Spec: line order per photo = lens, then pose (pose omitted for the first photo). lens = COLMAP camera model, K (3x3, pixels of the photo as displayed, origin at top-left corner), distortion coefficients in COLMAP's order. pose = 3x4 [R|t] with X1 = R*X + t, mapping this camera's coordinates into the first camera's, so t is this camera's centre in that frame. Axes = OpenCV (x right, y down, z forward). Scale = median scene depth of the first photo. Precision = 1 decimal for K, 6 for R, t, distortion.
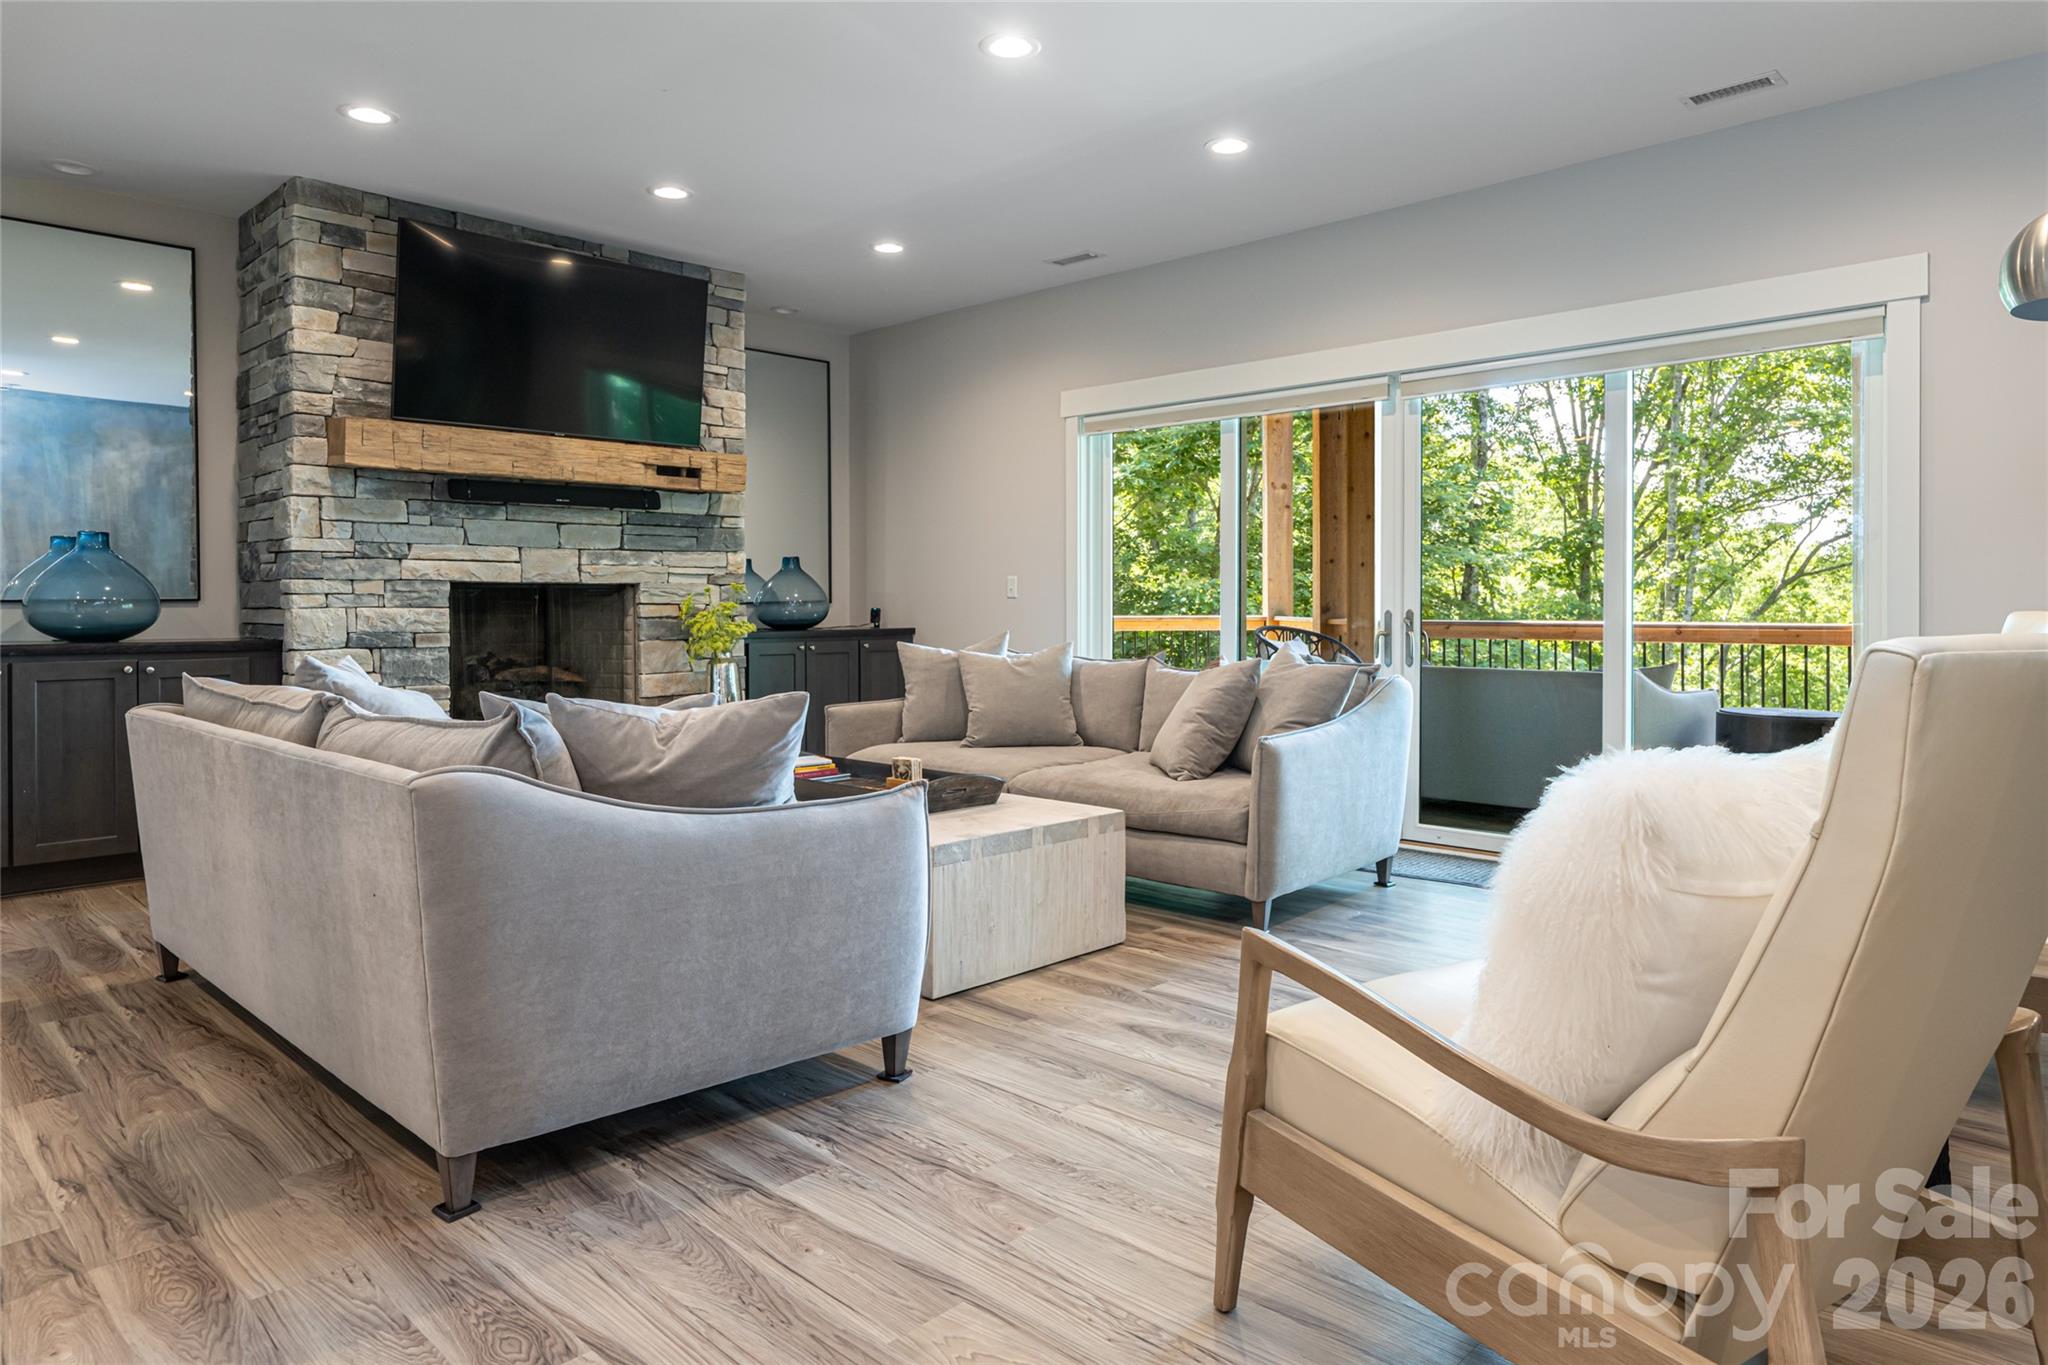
lens RADIAL K [[1213.1, 0, 978.8], [0, 1213.1, 606.5], [0, 0, 1]] dist [0.003472, 0.000467]
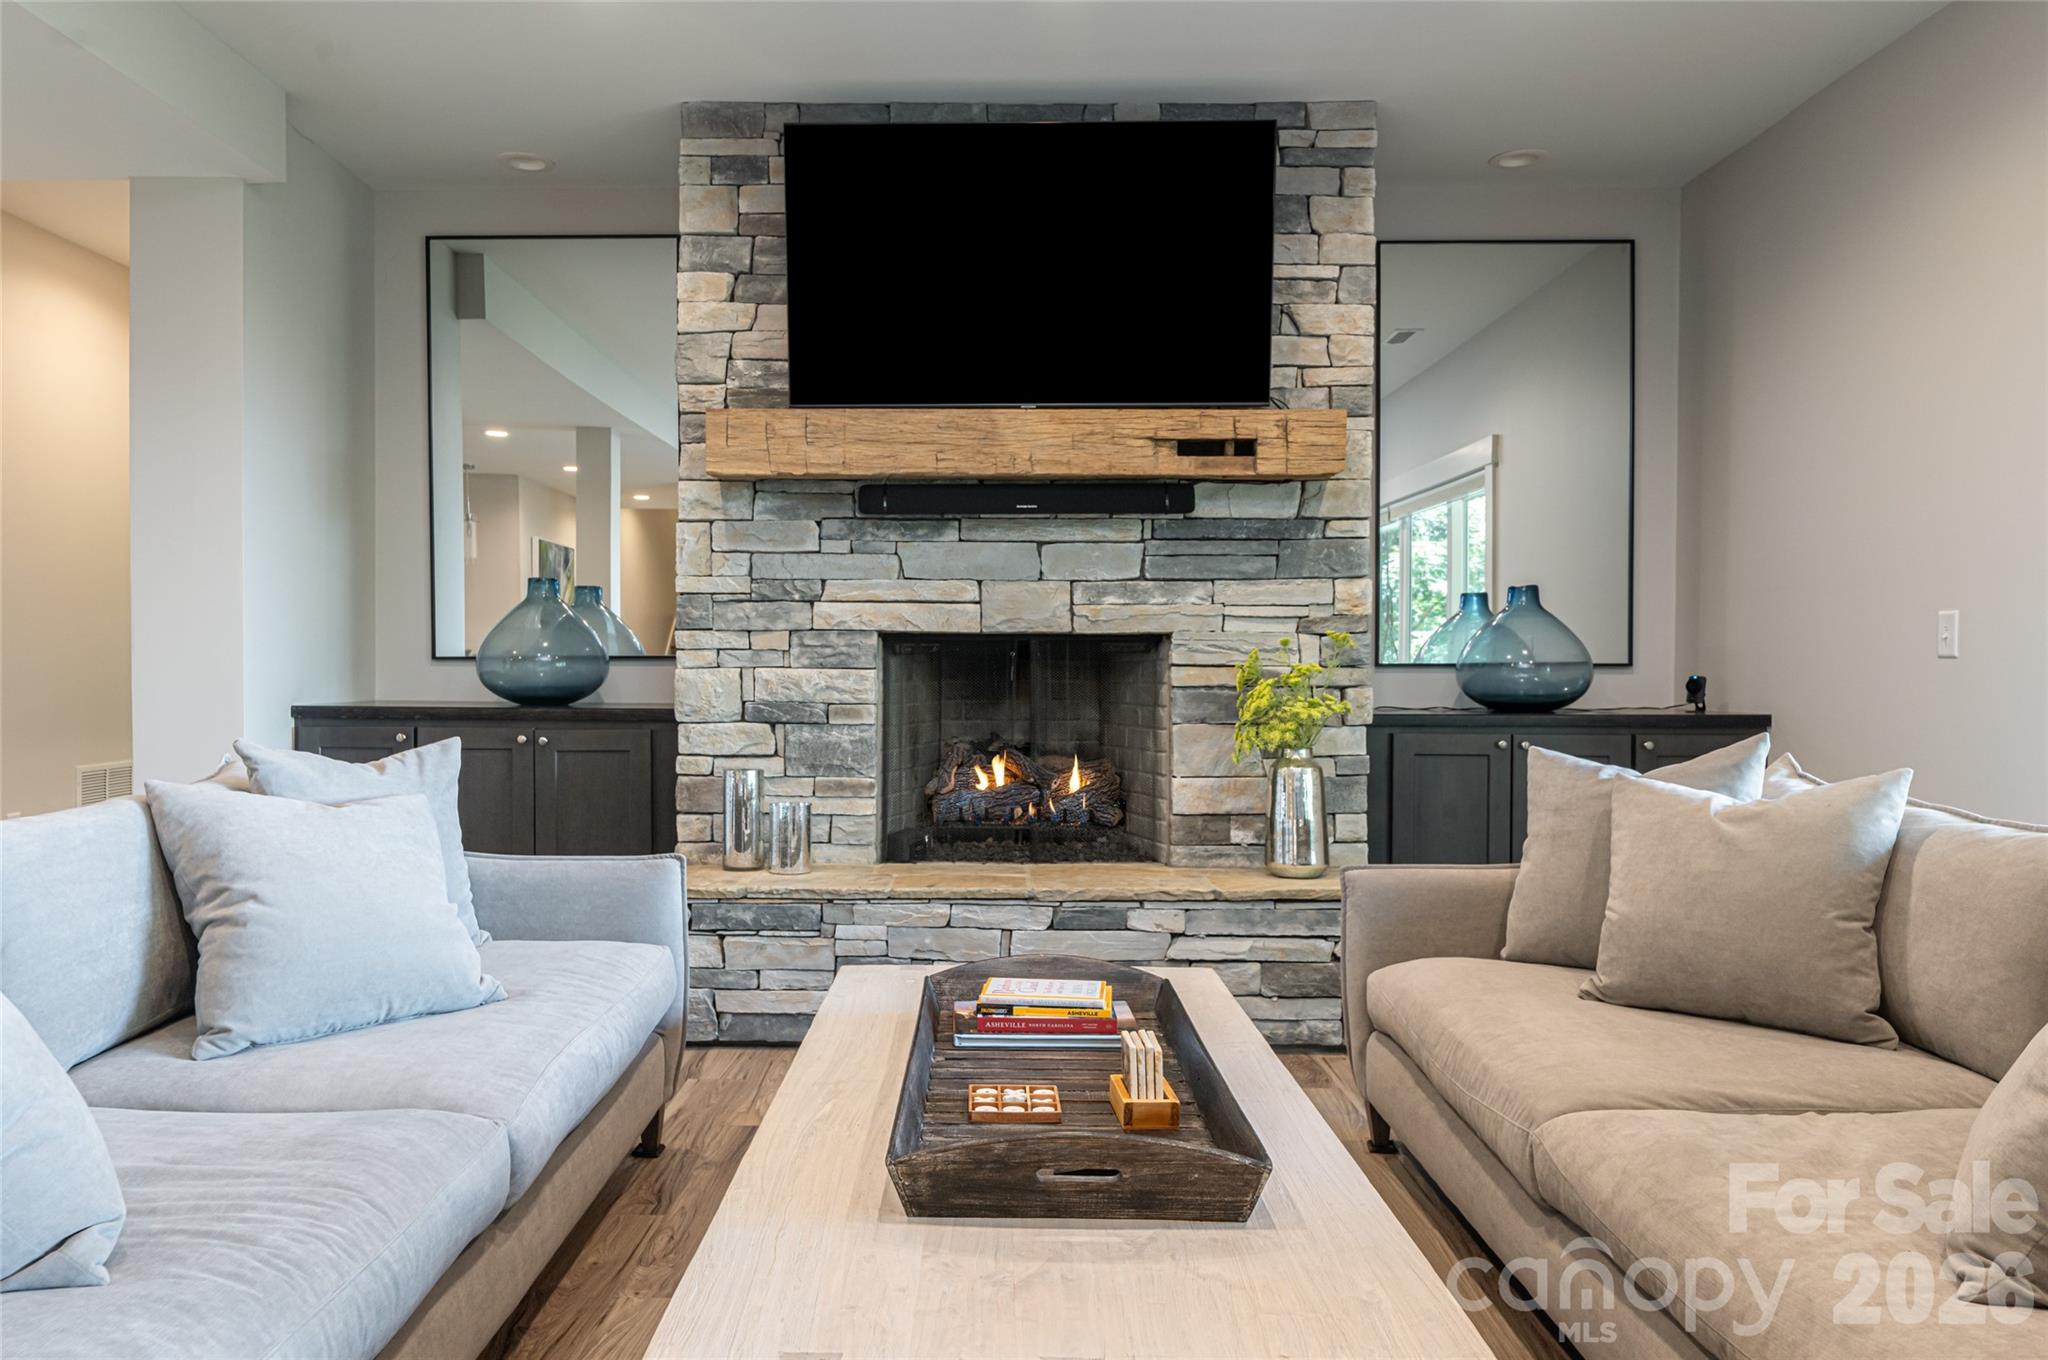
lens RADIAL K [[1376.2, 0, 1024.0], [0, 1376.2, 680.0], [0, 0, 1]] dist [0.003094, -0.005860]
pose [[0.707976, 0.014232, -0.706093, 0.191349], [-0.007210, 0.999890, 0.012925, -0.003624], [0.706200, -0.004059, 0.708001, 0.496789]]
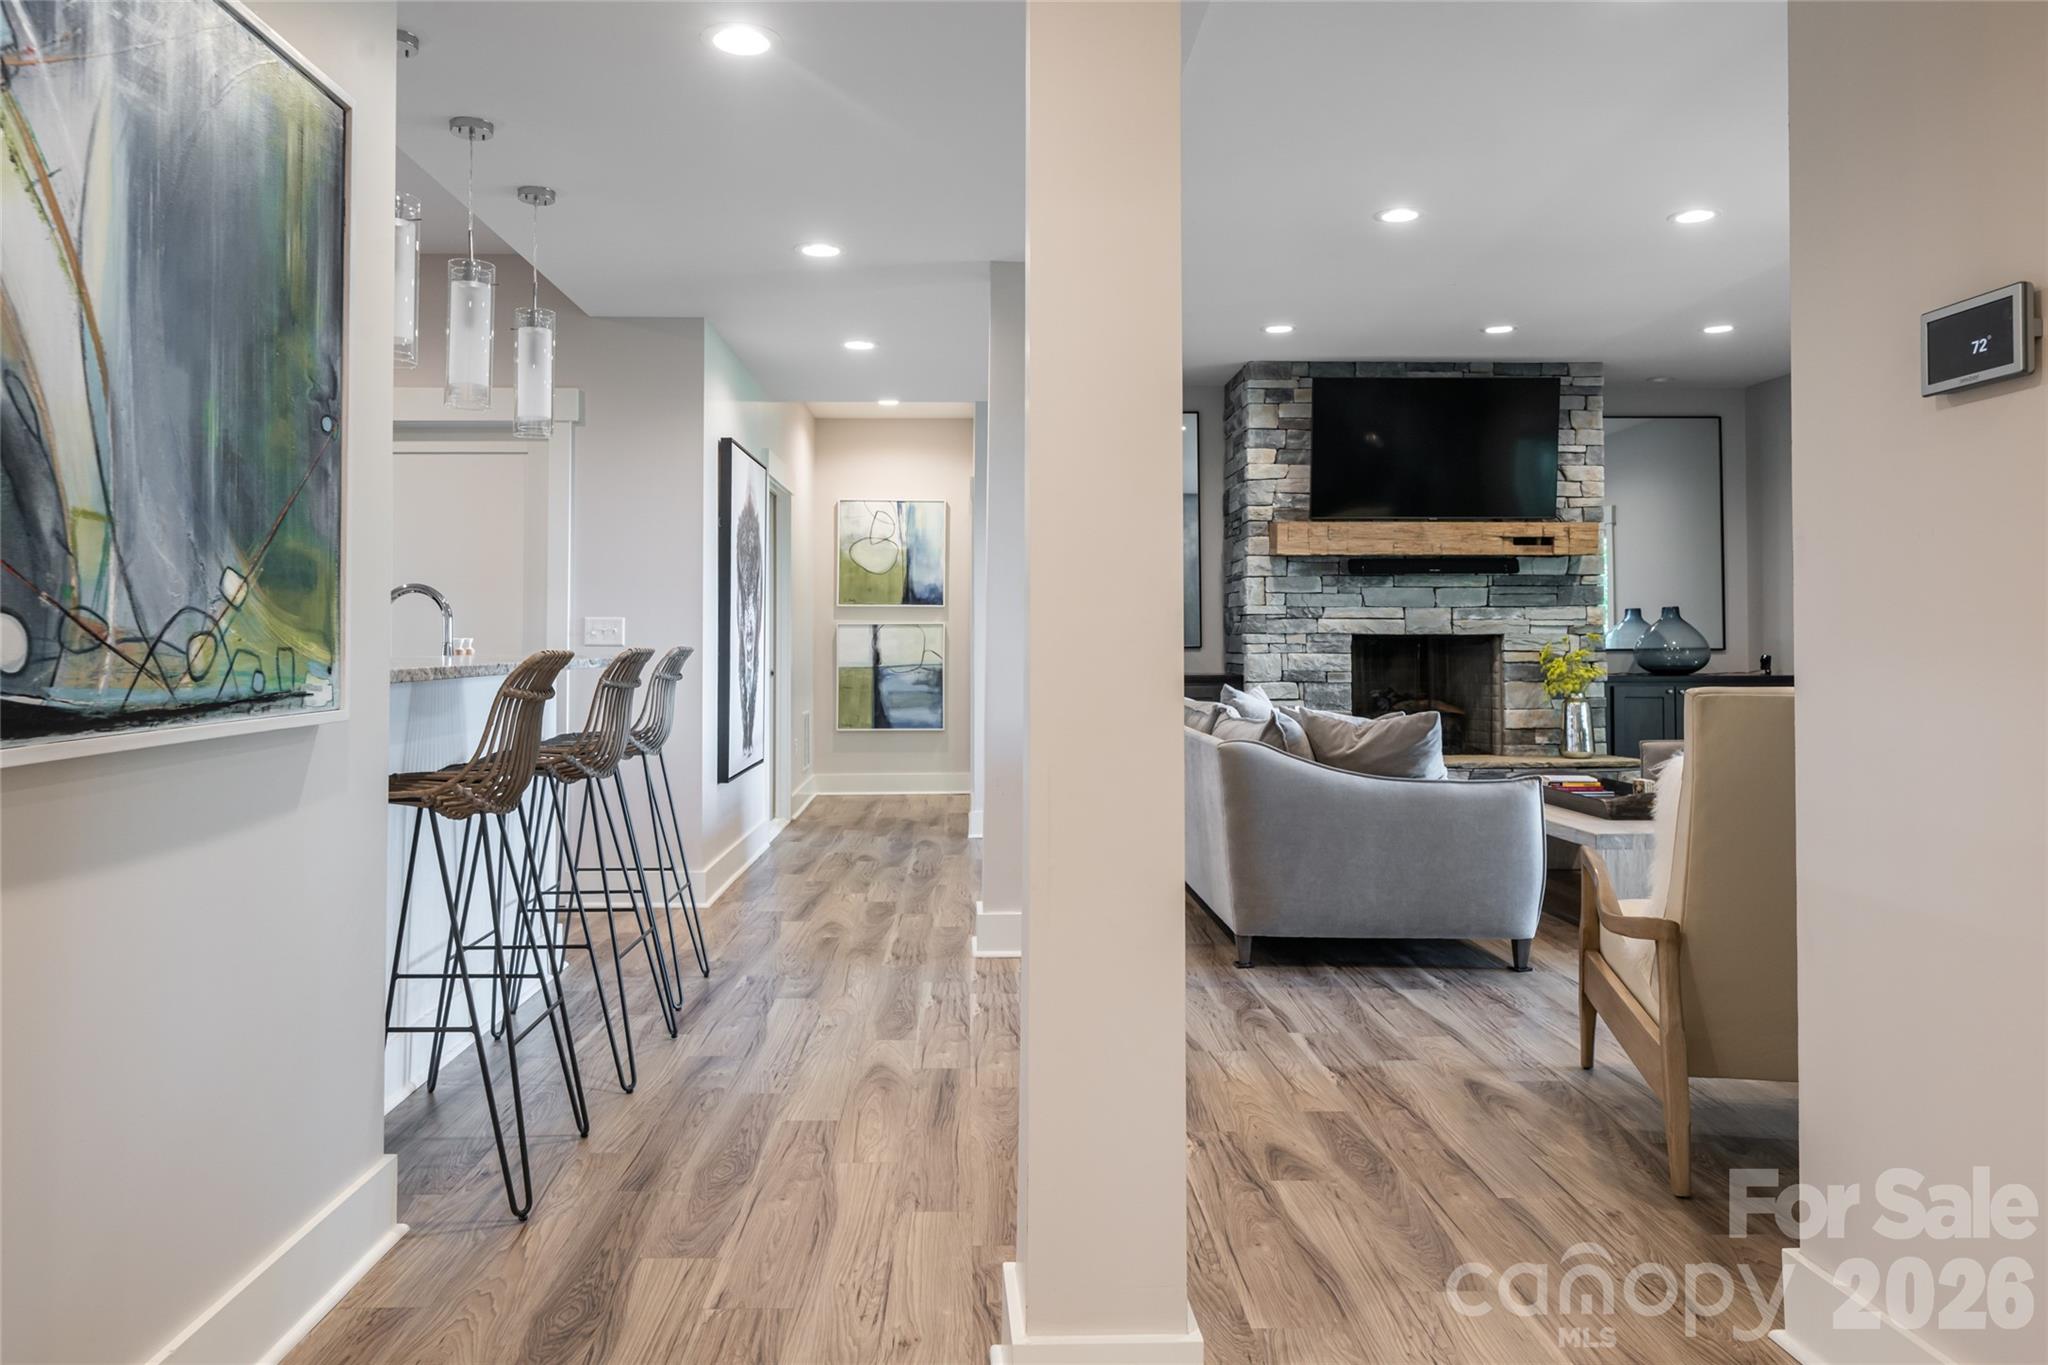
lens RADIAL K [[1353.8, 0, 1035.1], [0, 1353.8, 605.6], [0, 0, 1]] dist [-0.008079, -0.002462]
pose [[0.729892, -0.015380, -0.683390, 0.341052], [-0.003798, 0.999640, -0.026555, -0.011152], [0.683552, 0.021978, 0.729570, -0.346210]]
